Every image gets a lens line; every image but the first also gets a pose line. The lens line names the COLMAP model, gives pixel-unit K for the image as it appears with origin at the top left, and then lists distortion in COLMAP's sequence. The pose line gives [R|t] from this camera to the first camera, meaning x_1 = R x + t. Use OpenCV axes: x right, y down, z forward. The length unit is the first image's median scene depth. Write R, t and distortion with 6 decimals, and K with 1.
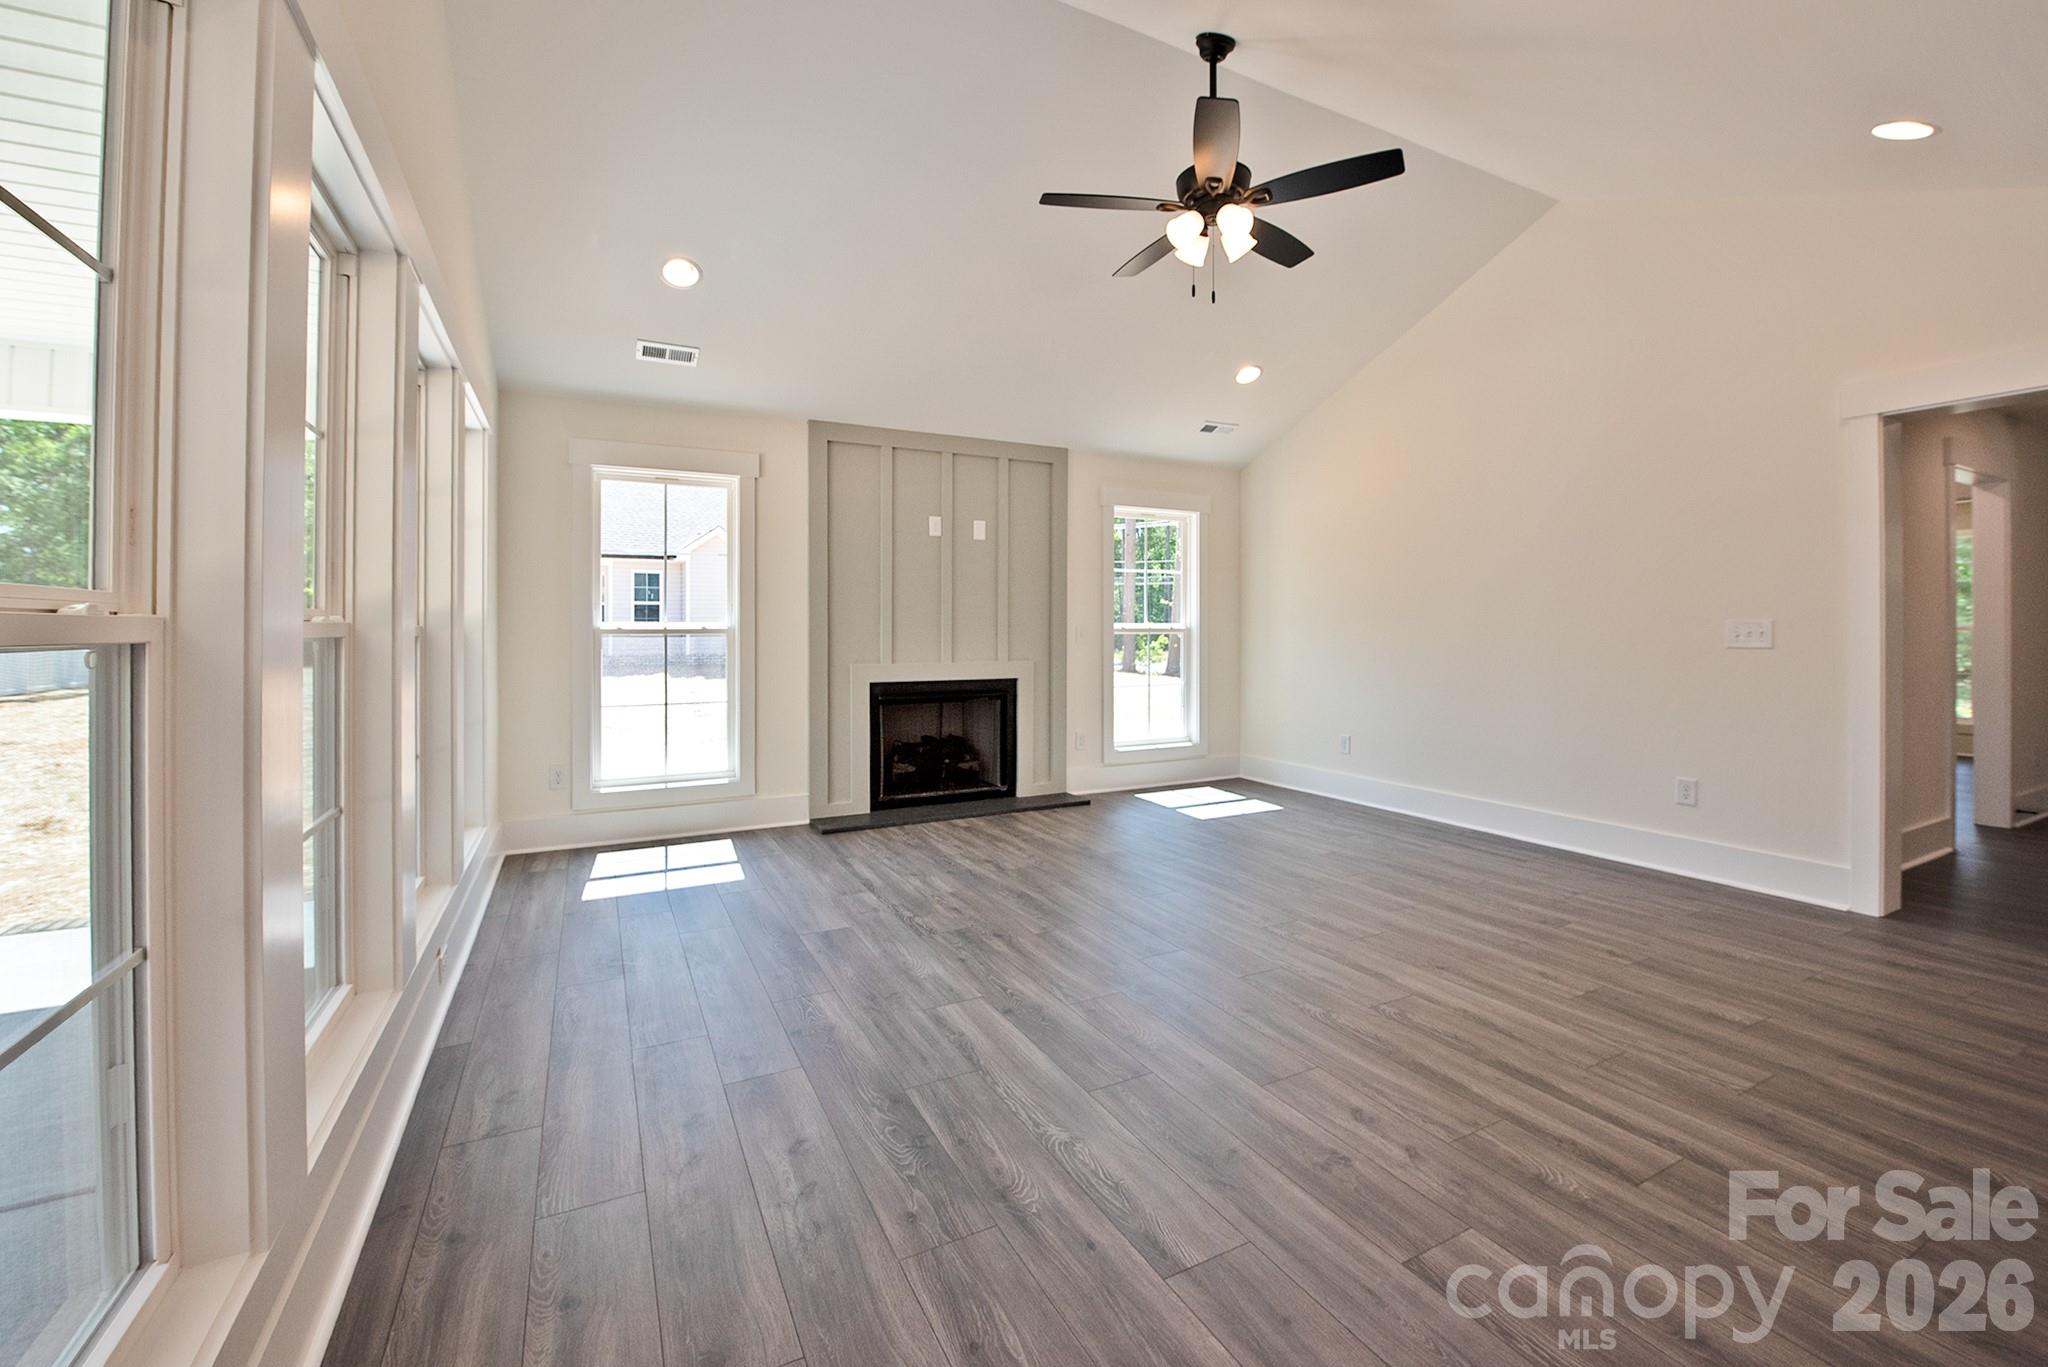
lens RADIAL K [[828.8, 0, 1018.3], [0, 828.8, 637.7], [0, 0, 1]] dist [-0.019112, -0.001771]
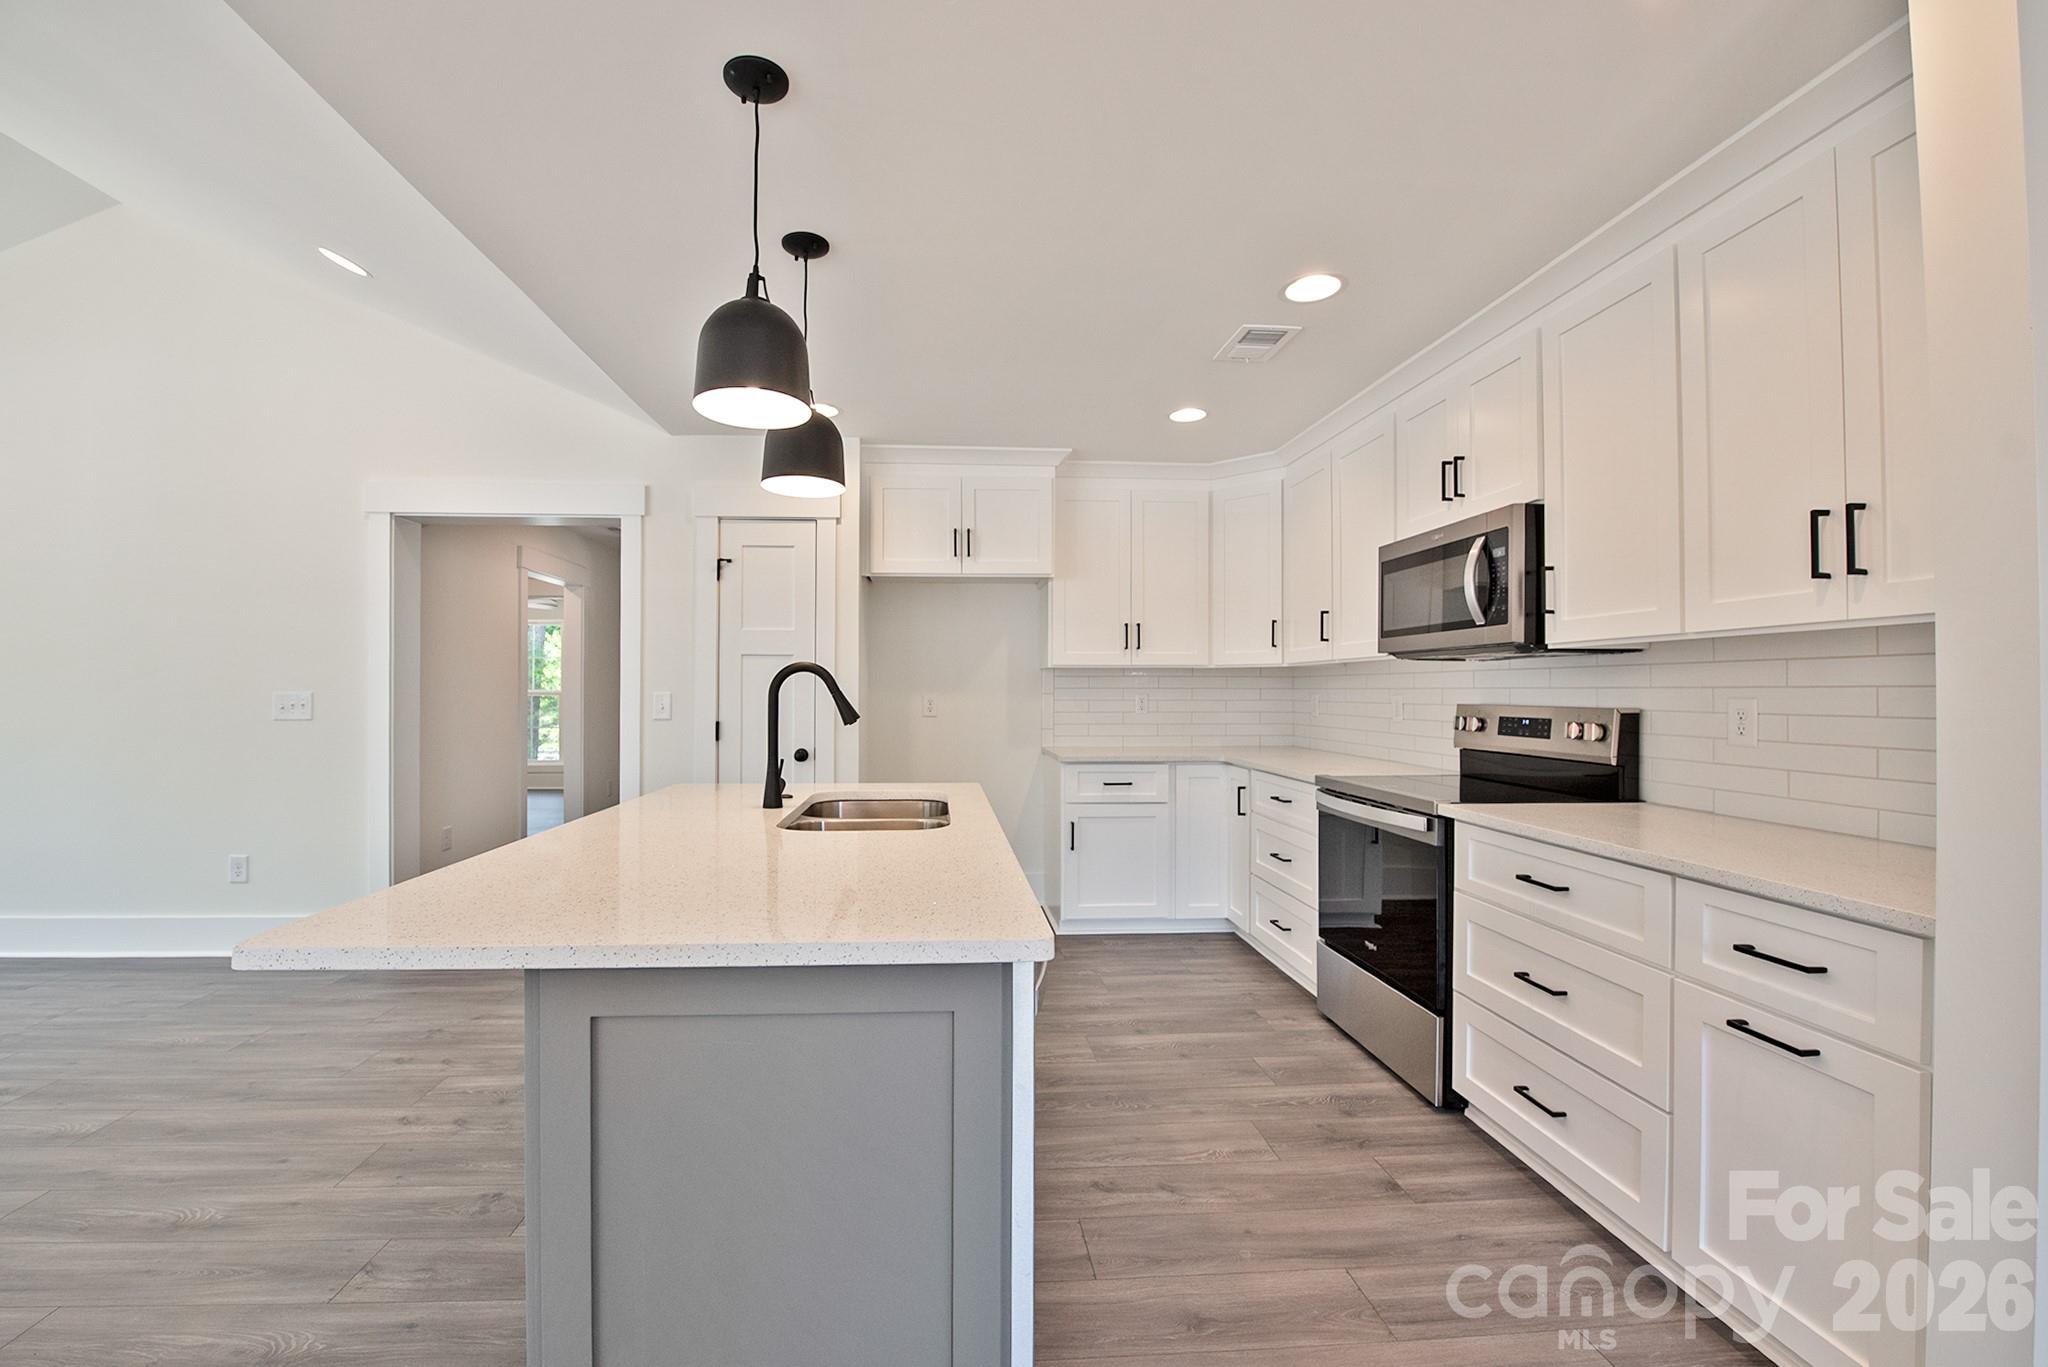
lens RADIAL K [[828.8, 0, 992.1], [0, 828.8, 697.8], [0, 0, 1]] dist [-0.019112, -0.001771]
pose [[0.395992, -0.003888, 0.918246, 0.210287], [0.000716, 0.999992, 0.003926, -0.012854], [-0.918254, -0.000897, 0.395991, -0.145835]]
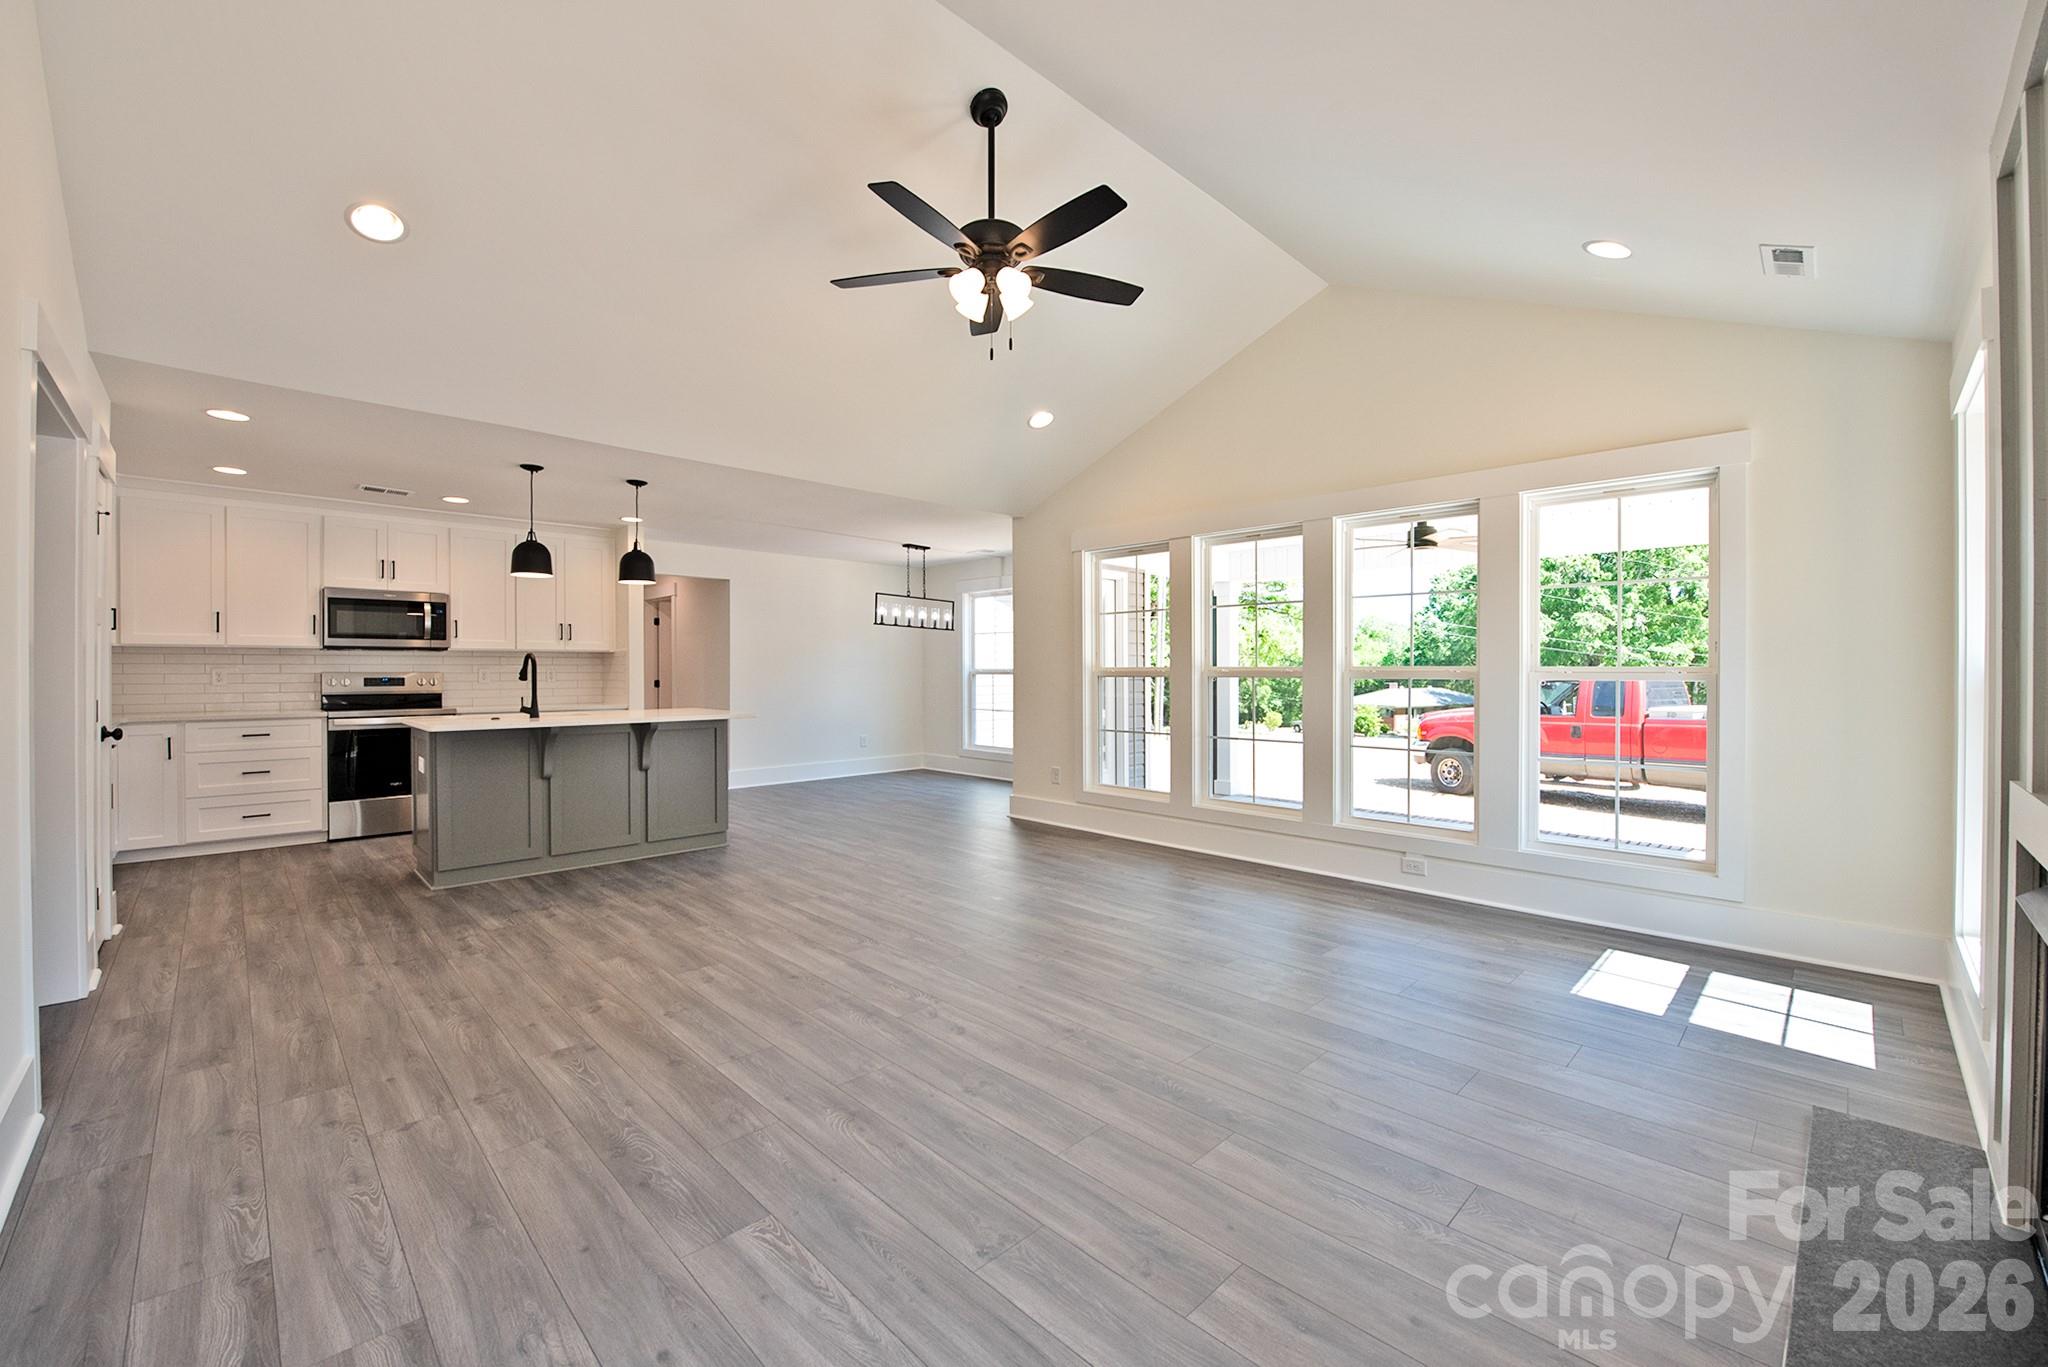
lens RADIAL K [[828.8, 0, 1034.7], [0, 828.8, 675.3], [0, 0, 1]] dist [-0.019112, -0.001771]
pose [[-0.951969, 0.003975, -0.306170, 0.292924], [0.000050, 0.999918, 0.012824, -0.016094], [0.306196, 0.012193, -0.951891, 1.171627]]
